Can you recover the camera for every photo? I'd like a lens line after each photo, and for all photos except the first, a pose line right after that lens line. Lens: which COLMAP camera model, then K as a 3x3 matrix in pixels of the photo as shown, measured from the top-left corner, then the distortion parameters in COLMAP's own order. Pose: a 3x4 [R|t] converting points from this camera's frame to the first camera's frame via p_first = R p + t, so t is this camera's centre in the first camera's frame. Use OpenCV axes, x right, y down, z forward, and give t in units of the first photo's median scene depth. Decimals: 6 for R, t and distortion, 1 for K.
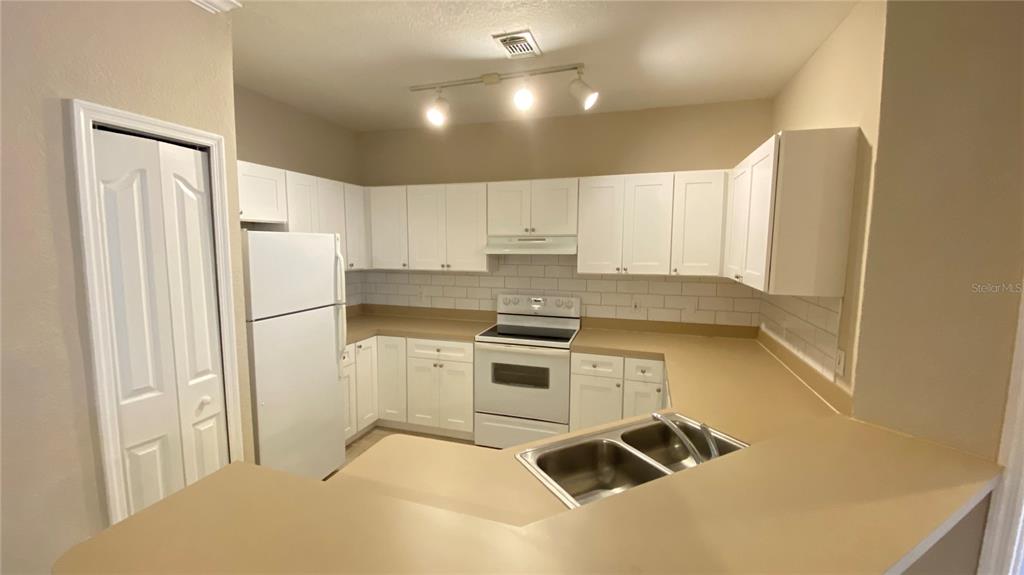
lens RADIAL K [[409.5, 0, 506.8], [0, 409.5, 288.7], [0, 0, 1]] dist [-0.009566, -0.003423]
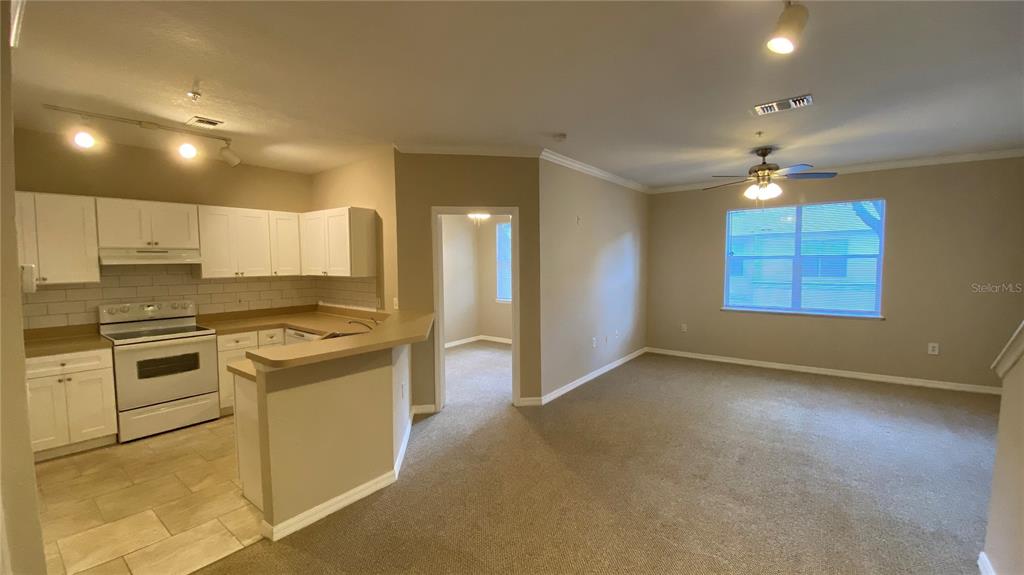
lens RADIAL K [[409.5, 0, 513.4], [0, 409.5, 290.9], [0, 0, 1]] dist [-0.009566, -0.003423]
pose [[0.320799, -0.076736, 0.944034, -0.740291], [0.105781, 0.993380, 0.044801, 0.048763], [-0.941222, 0.085489, 0.326792, -0.349960]]
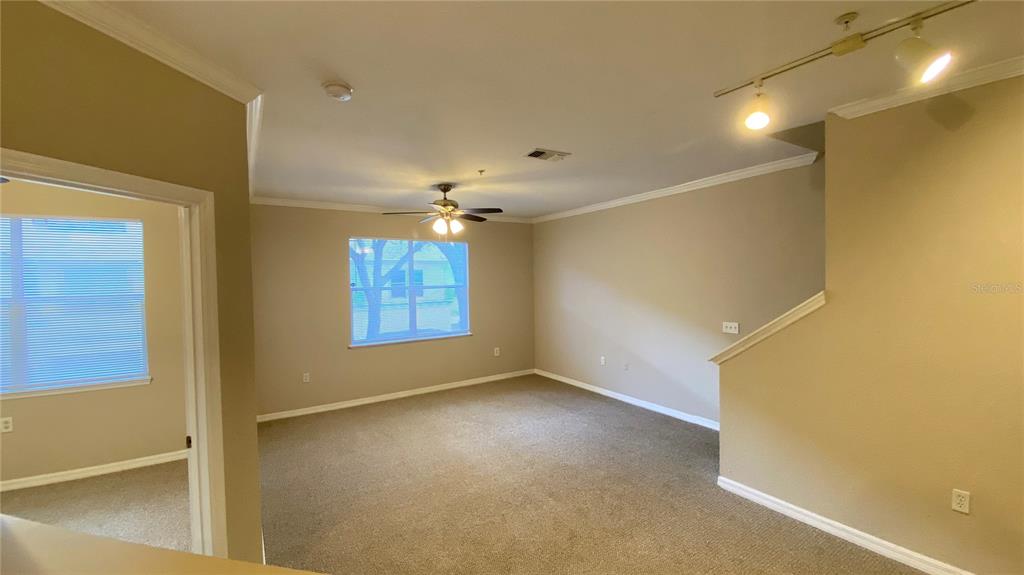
lens RADIAL K [[409.5, 0, 477.8], [0, 409.5, 287.8], [0, 0, 1]] dist [-0.009566, -0.003423]
pose [[-0.768782, -0.008860, 0.639449, -0.169688], [0.077399, 0.991265, 0.106788, -0.058785], [-0.634810, 0.131589, -0.761381, 0.263581]]
